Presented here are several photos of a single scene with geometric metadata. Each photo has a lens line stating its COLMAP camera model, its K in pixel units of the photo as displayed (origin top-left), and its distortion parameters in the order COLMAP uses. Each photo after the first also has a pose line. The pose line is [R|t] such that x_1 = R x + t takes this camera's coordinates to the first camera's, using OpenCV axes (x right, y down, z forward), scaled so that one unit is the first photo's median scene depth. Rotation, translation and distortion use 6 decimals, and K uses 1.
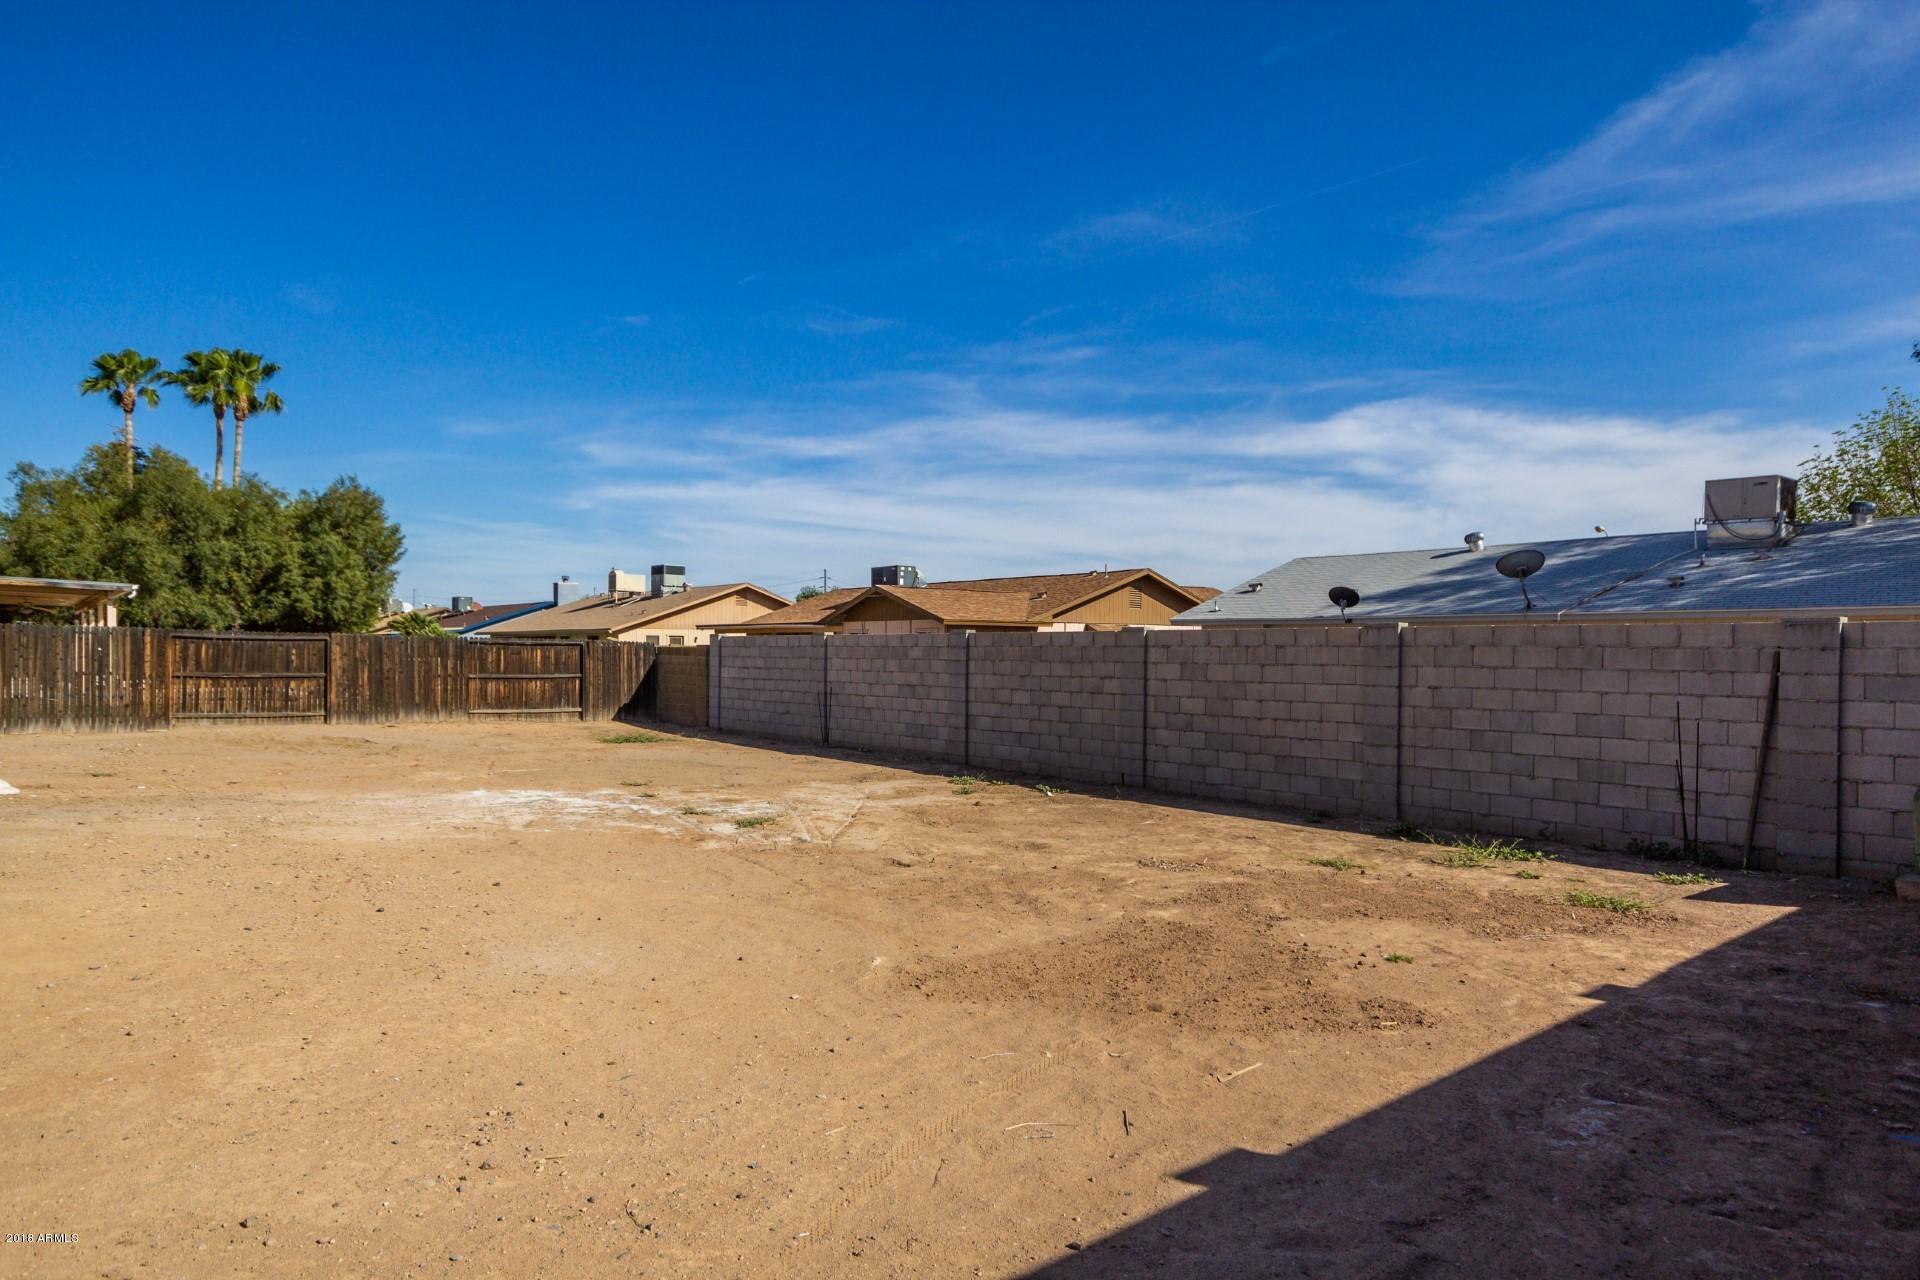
lens RADIAL K [[1172.7, 0, 957.8], [0, 1172.7, 652.1], [0, 0, 1]] dist [0.041986, 0.002266]
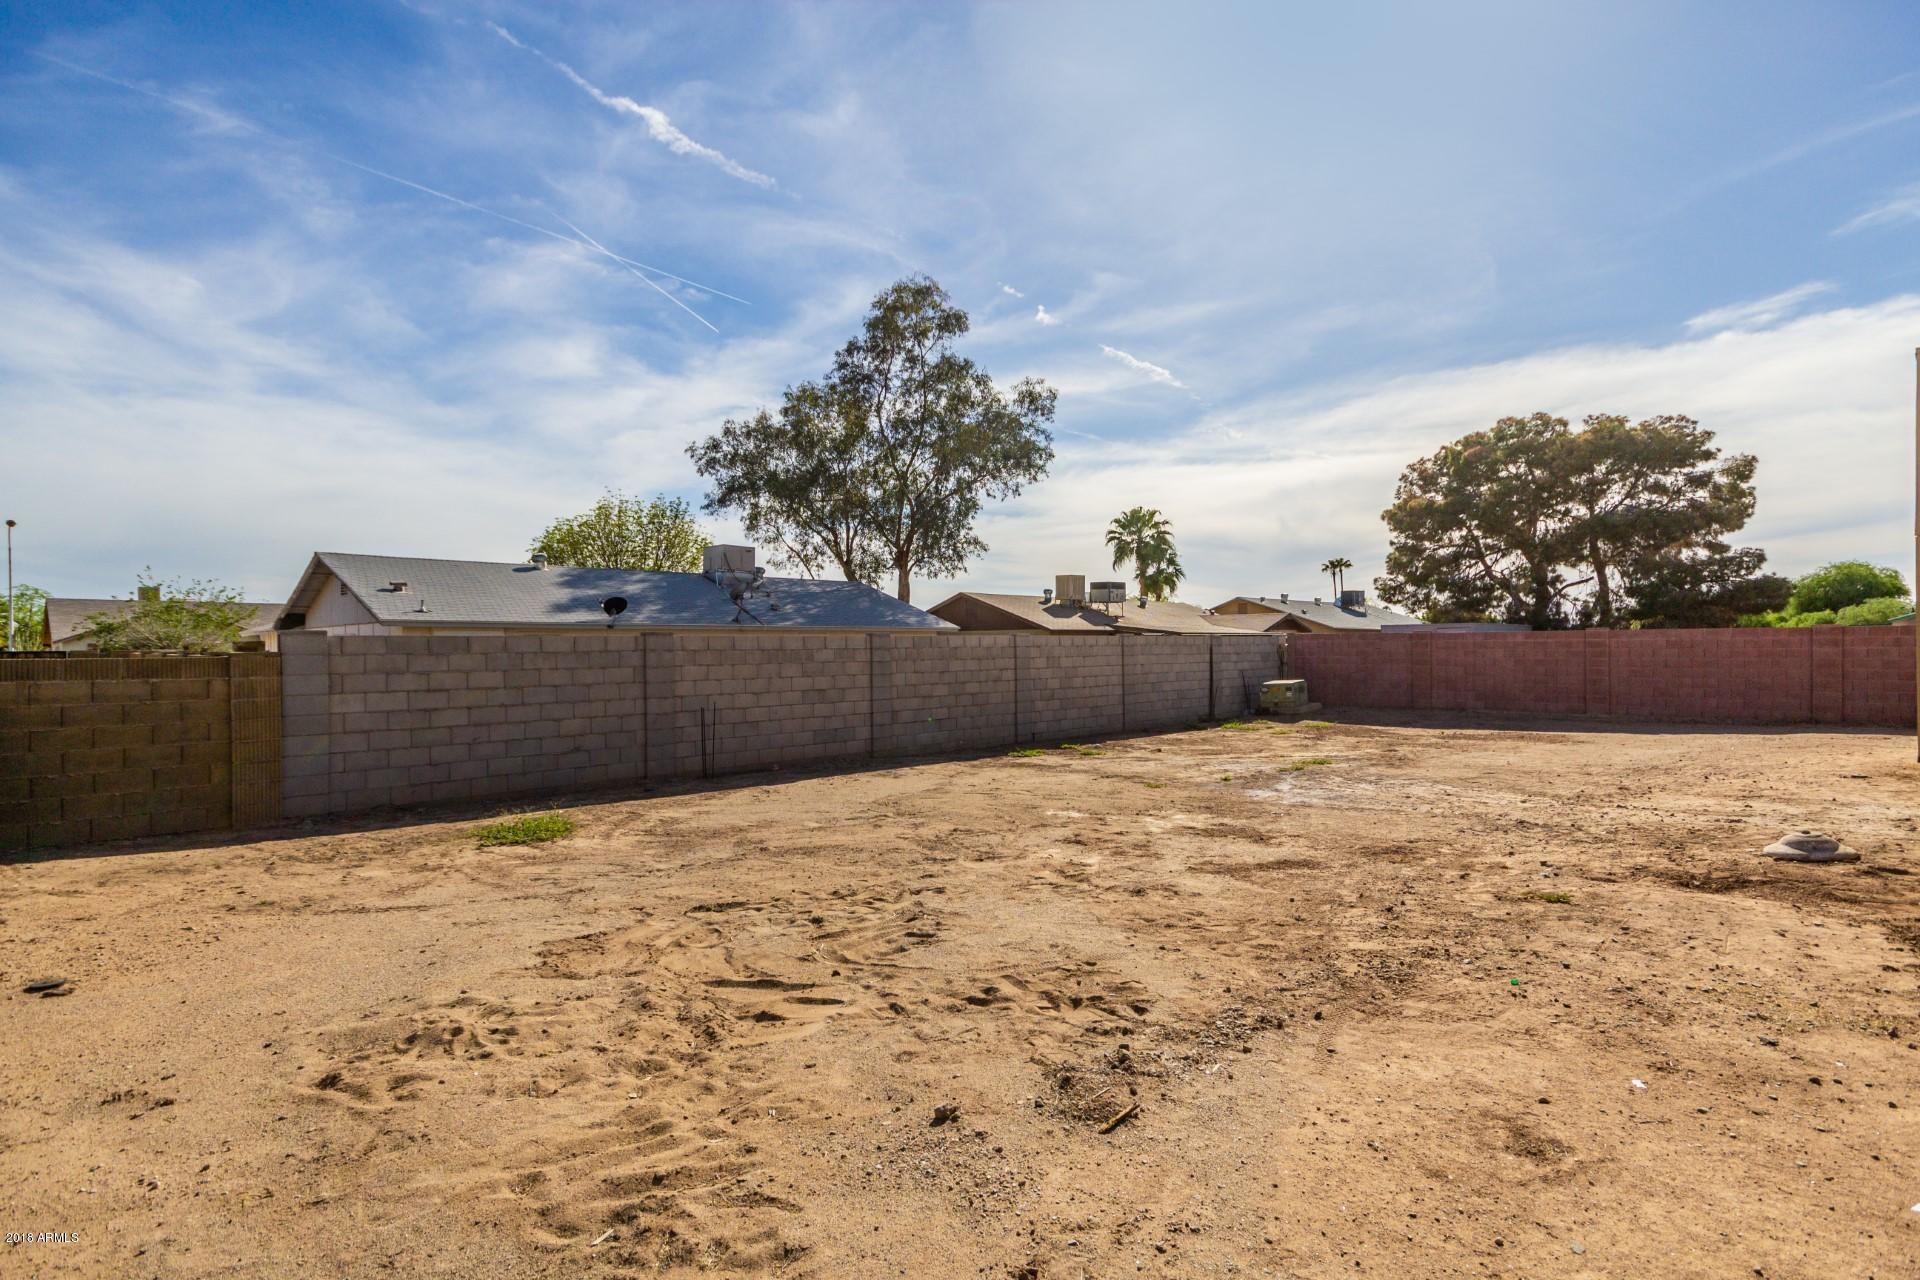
lens RADIAL K [[954.9, 0, 950.1], [0, 954.9, 646.7], [0, 0, 1]] dist [0.047603, 0.000173]
pose [[-0.091760, -0.003139, 0.995776, -0.756145], [0.012244, 0.999916, 0.004280, -0.007874], [-0.995706, 0.012585, -0.091714, 0.887861]]
